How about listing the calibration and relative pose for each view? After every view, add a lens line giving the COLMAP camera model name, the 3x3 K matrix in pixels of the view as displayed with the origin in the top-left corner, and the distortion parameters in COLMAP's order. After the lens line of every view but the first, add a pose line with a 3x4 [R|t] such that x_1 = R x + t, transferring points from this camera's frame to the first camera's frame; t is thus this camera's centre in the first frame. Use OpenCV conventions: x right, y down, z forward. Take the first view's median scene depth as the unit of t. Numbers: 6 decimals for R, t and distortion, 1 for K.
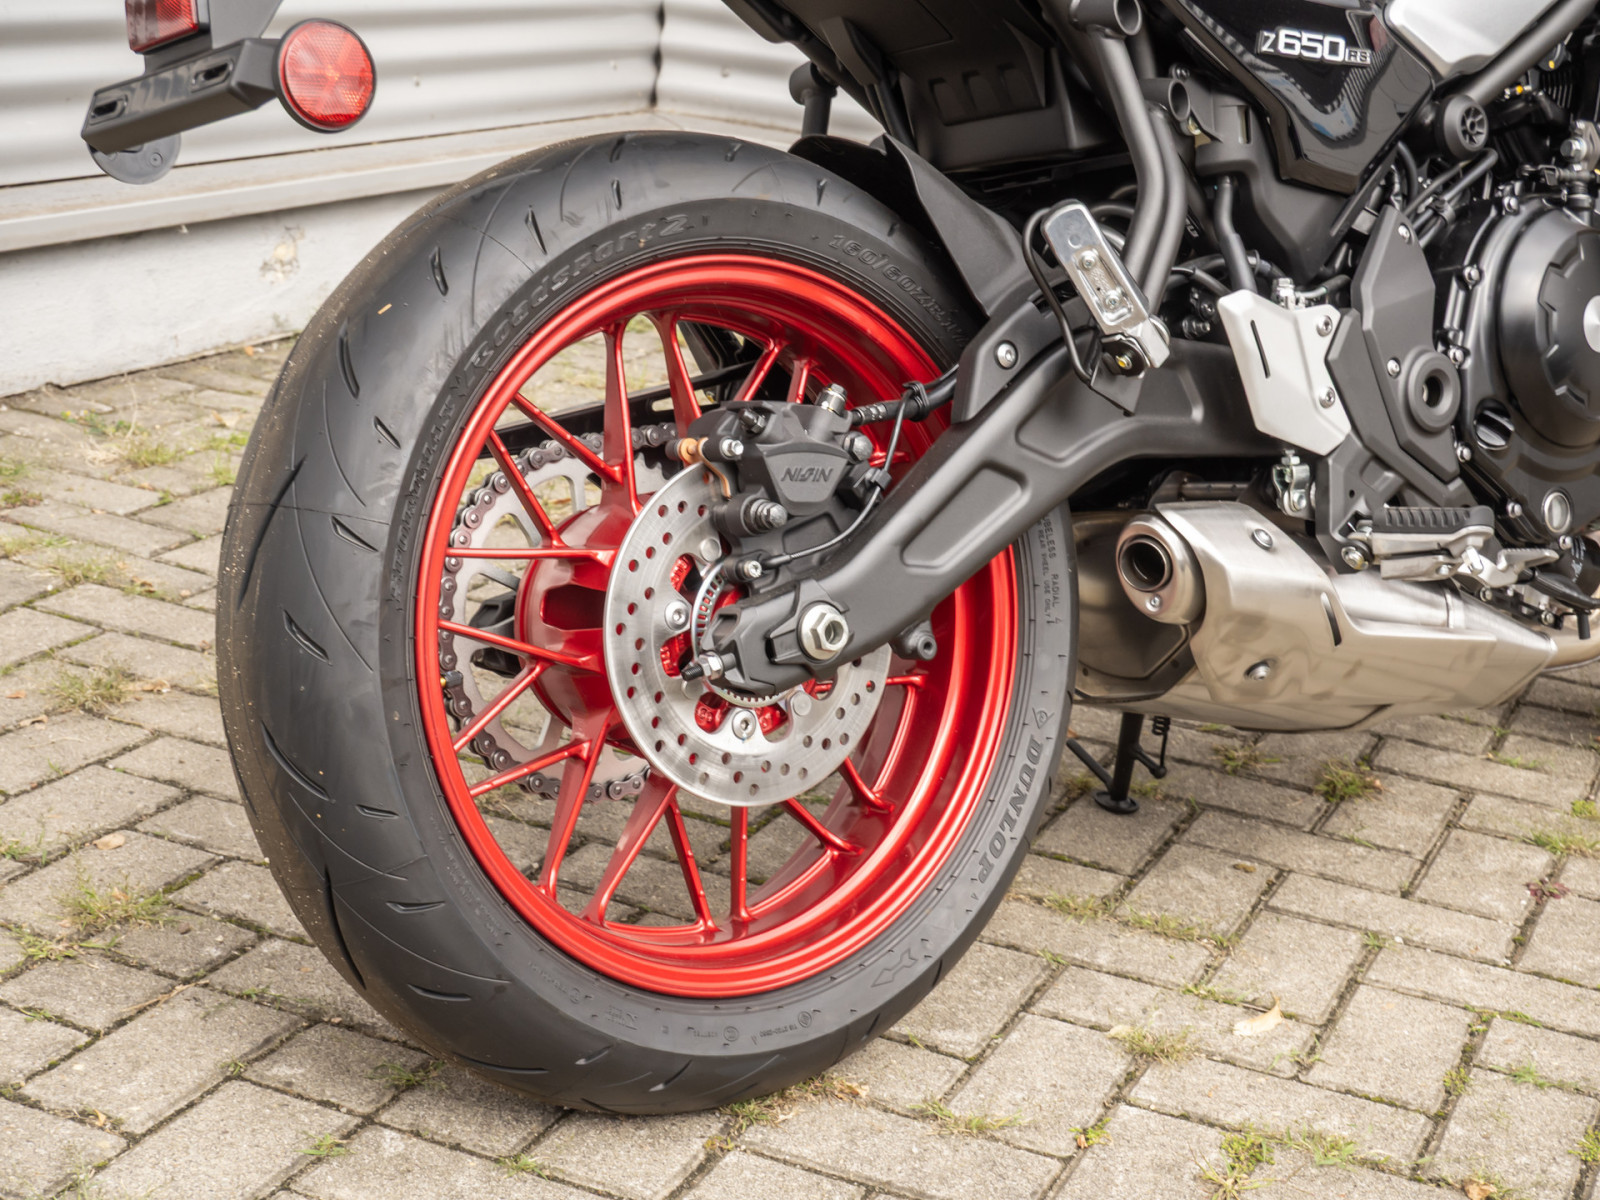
lens RADIAL K [[2734.5, 0, 800.0], [0, 2734.5, 600.0], [0, 0, 1]] dist [0.023753, 0.135806]
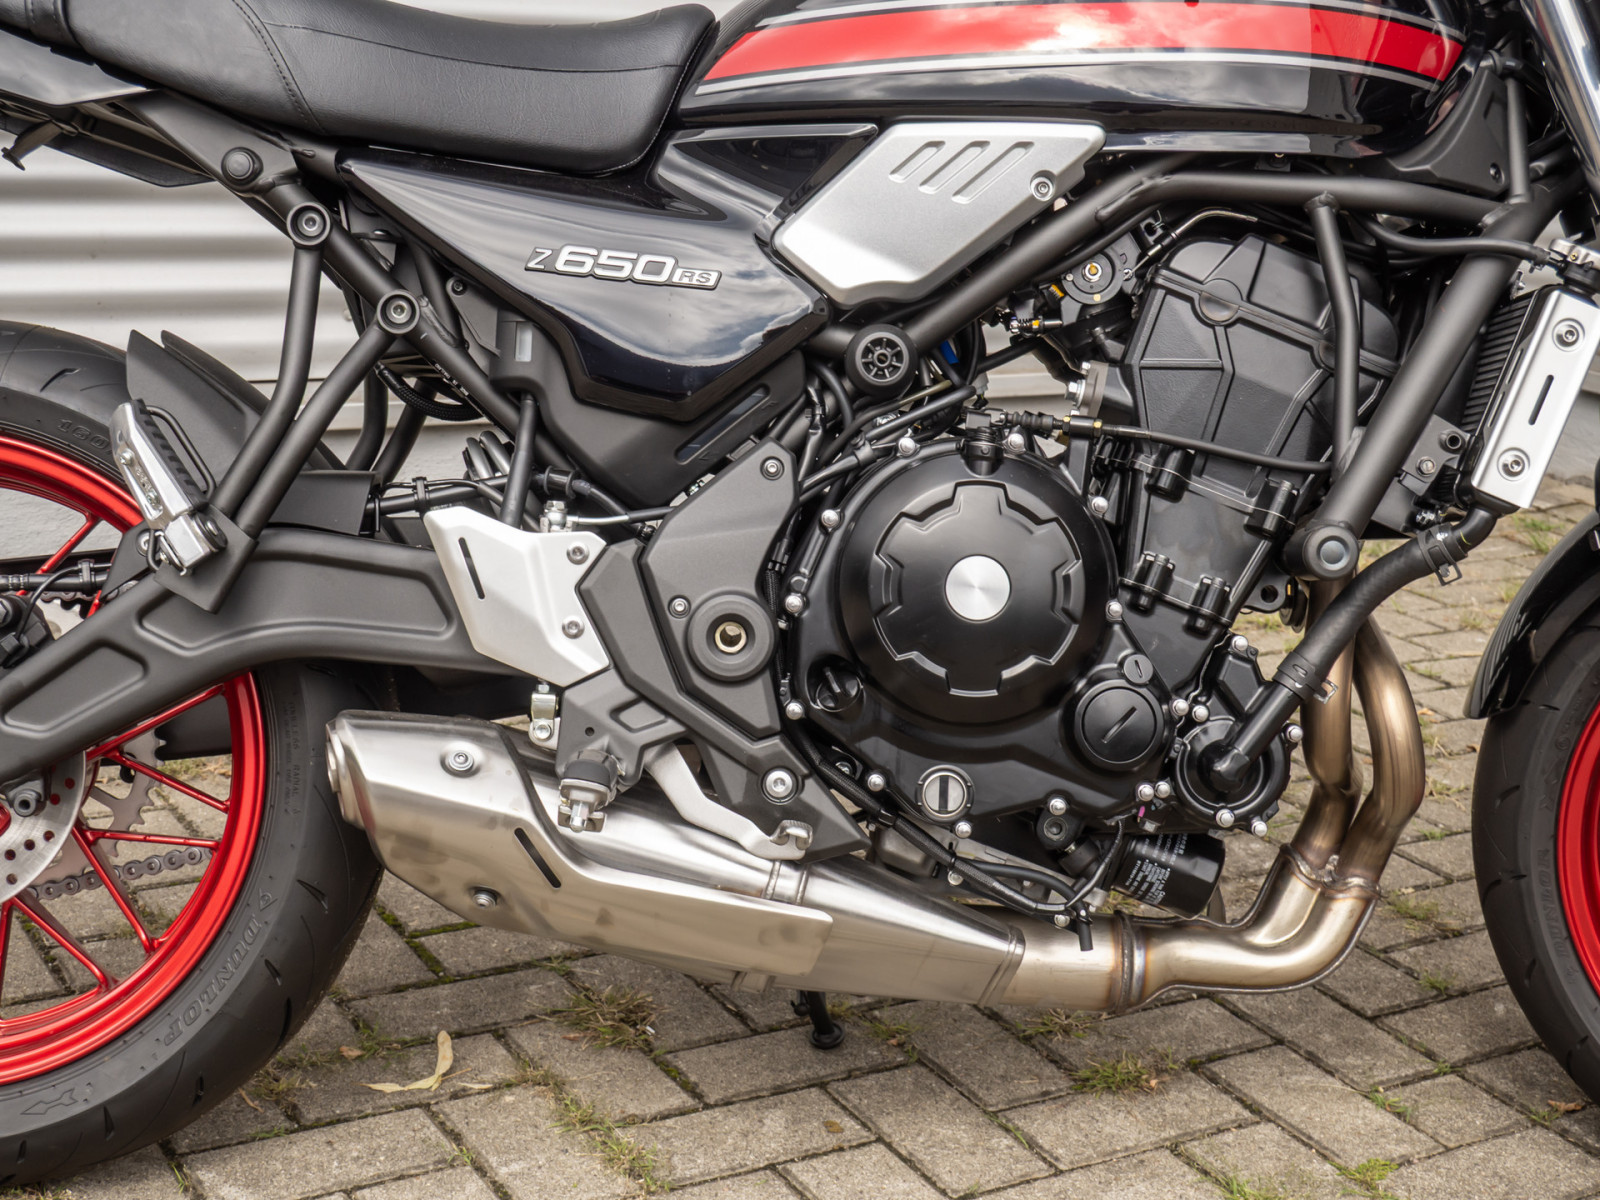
lens RADIAL K [[2294.9, 0, 800.0], [0, 2294.9, 600.0], [0, 0, 1]] dist [0.031801, 0.033435]
pose [[0.797712, 0.110748, -0.592782, 0.725975], [-0.143262, 0.989653, -0.007895, -0.087993], [0.585774, 0.091221, 0.805324, 0.397273]]
